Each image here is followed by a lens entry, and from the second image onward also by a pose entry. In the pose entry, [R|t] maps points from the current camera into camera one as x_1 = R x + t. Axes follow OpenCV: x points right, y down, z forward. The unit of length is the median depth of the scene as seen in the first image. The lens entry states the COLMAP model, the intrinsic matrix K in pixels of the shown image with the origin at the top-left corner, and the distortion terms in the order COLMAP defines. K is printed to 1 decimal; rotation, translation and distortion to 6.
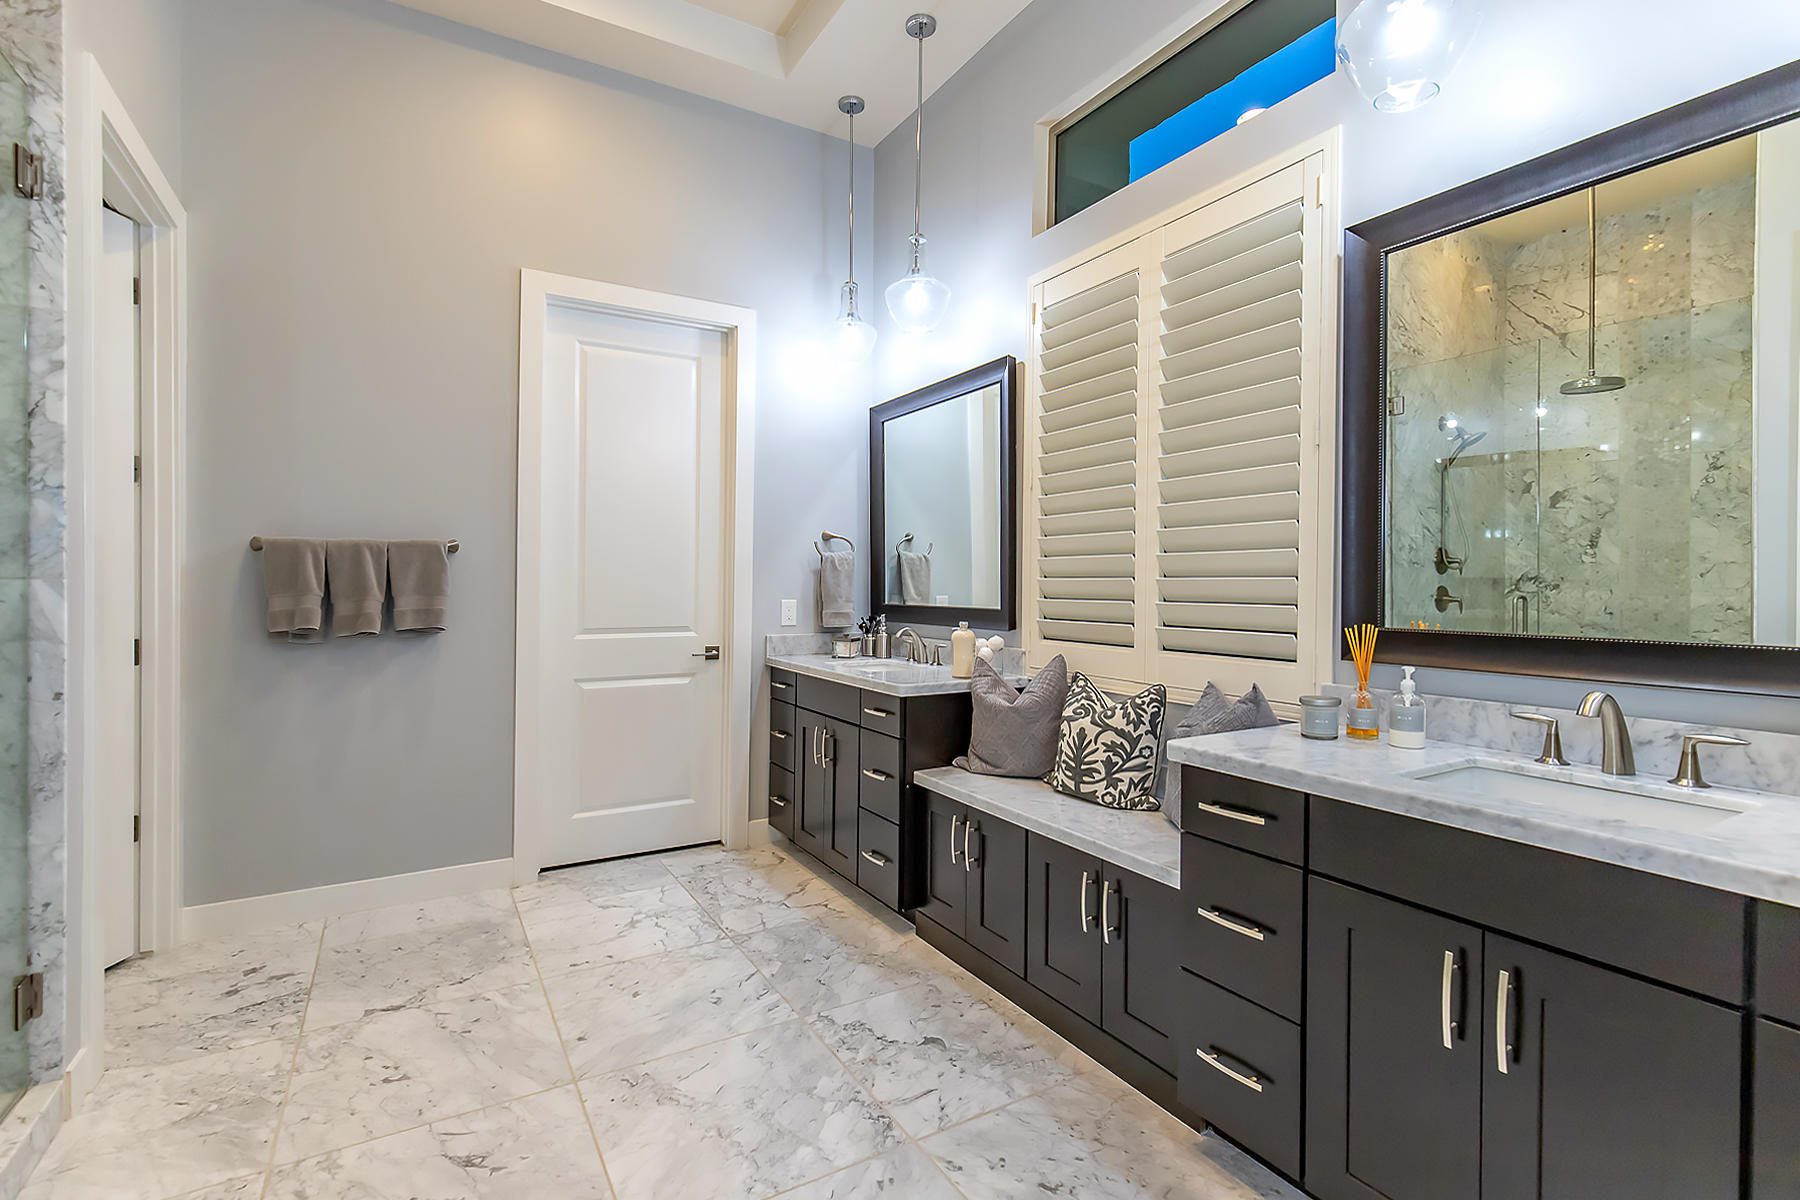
lens RADIAL K [[829.2, 0, 899.2], [0, 829.2, 581.0], [0, 0, 1]] dist [0.008734, -0.001415]
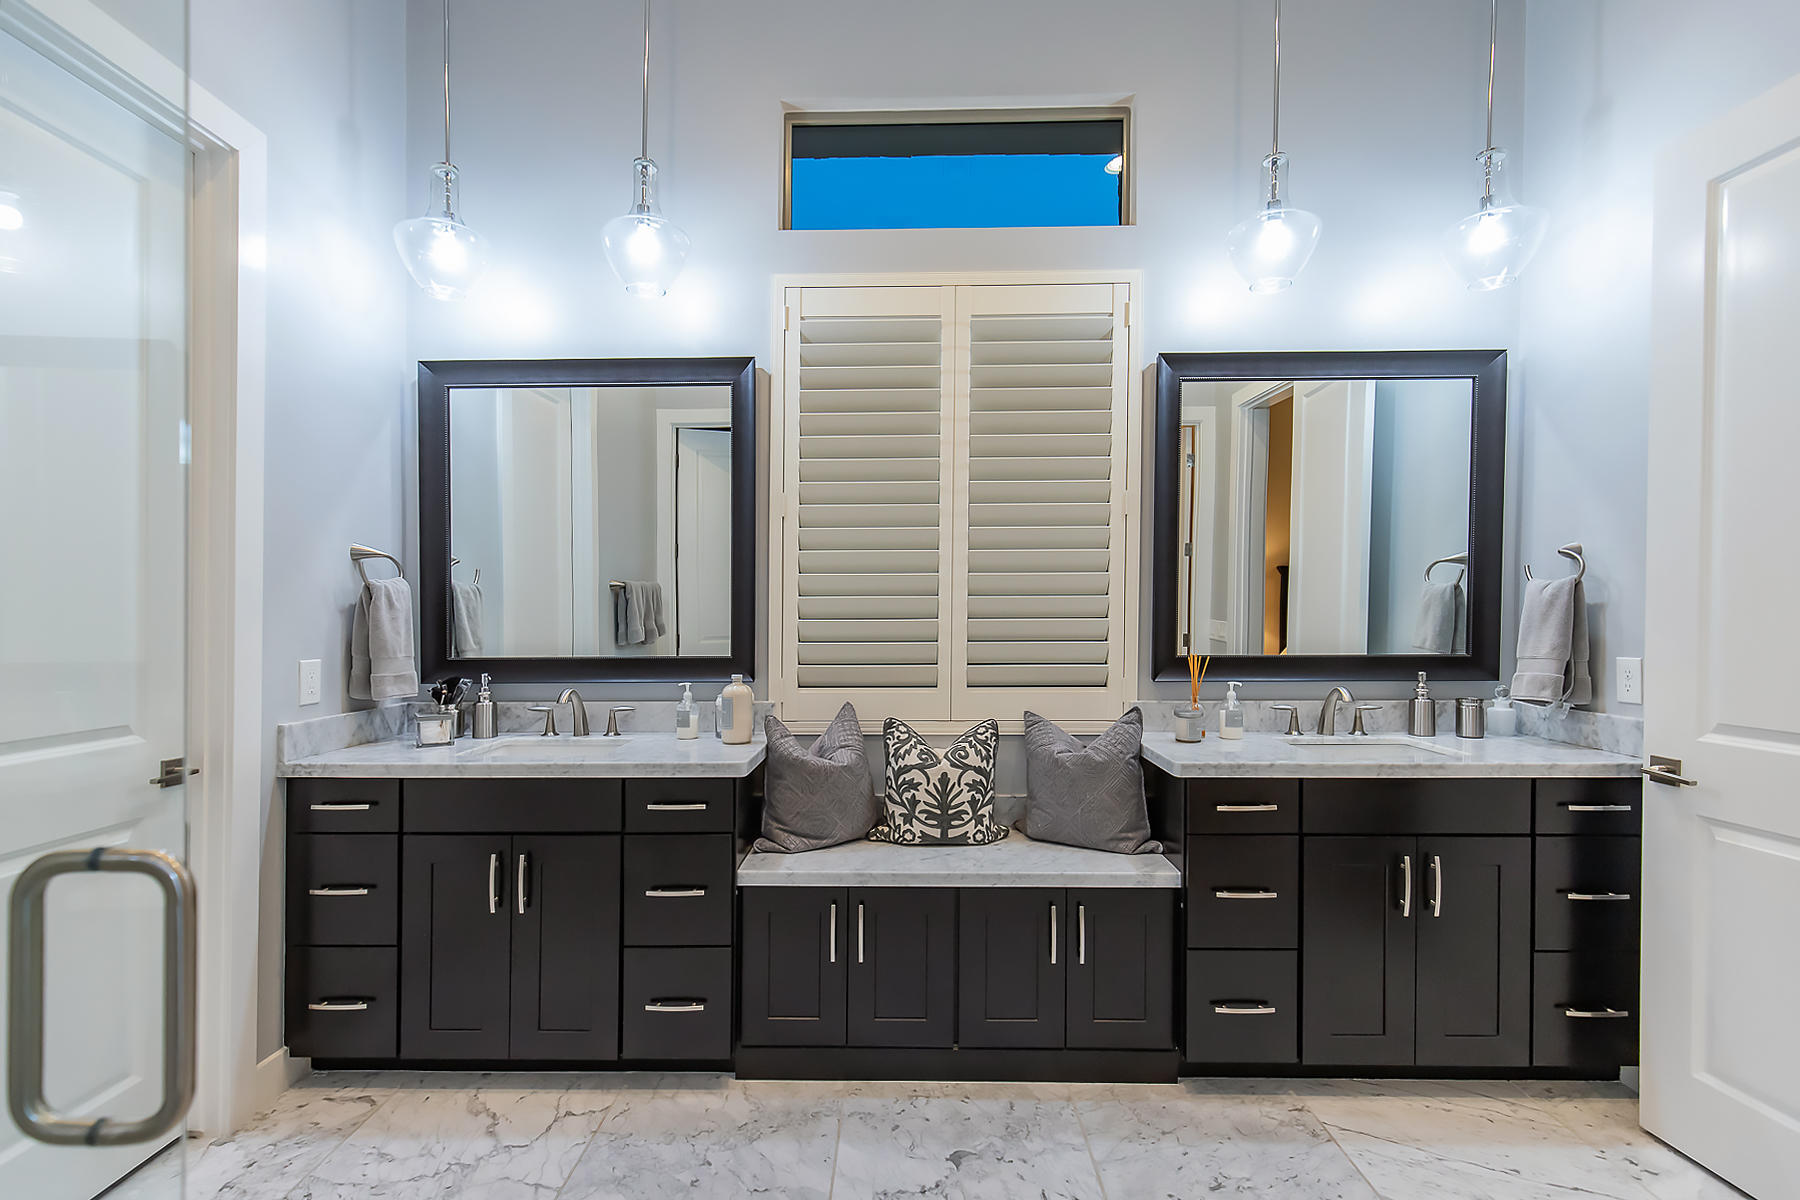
lens RADIAL K [[829.2, 0, 887.5], [0, 829.2, 619.1], [0, 0, 1]] dist [0.008734, -0.001415]
pose [[0.524443, -0.011756, 0.851364, -0.656323], [0.004073, 0.999928, 0.011298, -0.016832], [-0.851436, -0.002457, 0.524453, 0.545914]]
